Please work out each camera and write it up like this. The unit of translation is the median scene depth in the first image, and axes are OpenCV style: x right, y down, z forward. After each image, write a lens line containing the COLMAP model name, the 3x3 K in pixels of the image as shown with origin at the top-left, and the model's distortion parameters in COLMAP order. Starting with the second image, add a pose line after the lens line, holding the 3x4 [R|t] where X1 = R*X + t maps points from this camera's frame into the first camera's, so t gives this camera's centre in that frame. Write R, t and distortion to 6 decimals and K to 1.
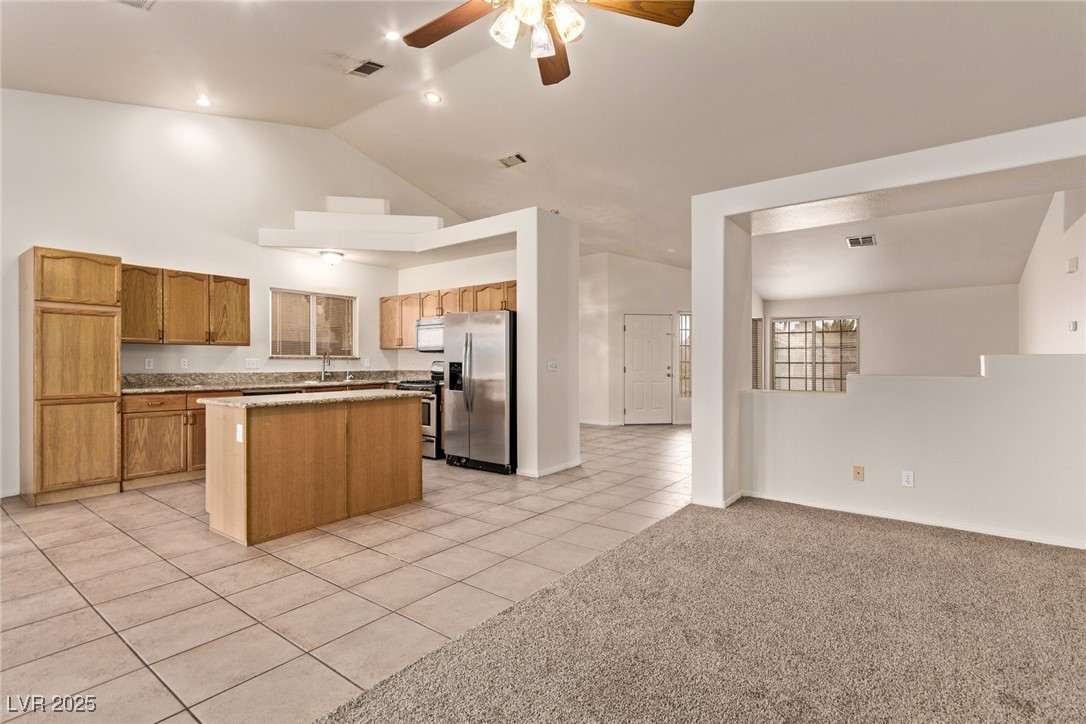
lens RADIAL K [[507.3, 0, 552.4], [0, 507.3, 361.7], [0, 0, 1]] dist [0.007759, -0.001537]
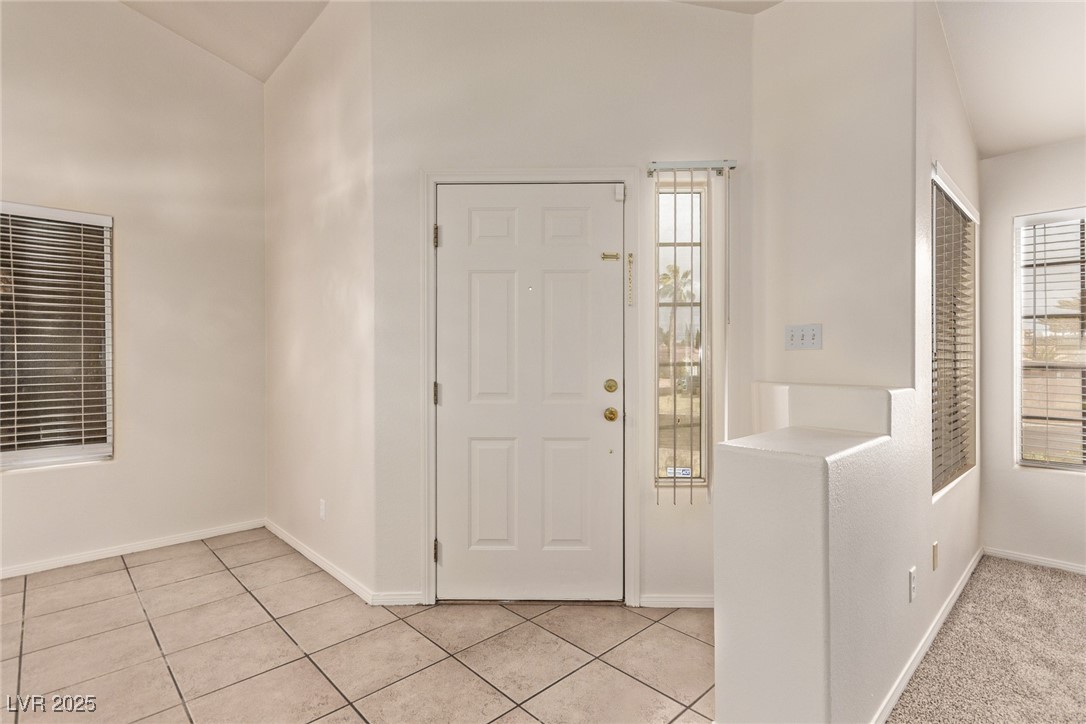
lens RADIAL K [[526.6, 0, 551.1], [0, 526.6, 362.1], [0, 0, 1]] dist [0.003182, 0.001592]
pose [[0.986691, -0.006367, -0.162481, 0.422710], [0.005428, 0.999966, -0.006222, 0.002392], [0.162515, 0.005257, 0.986692, 1.270594]]
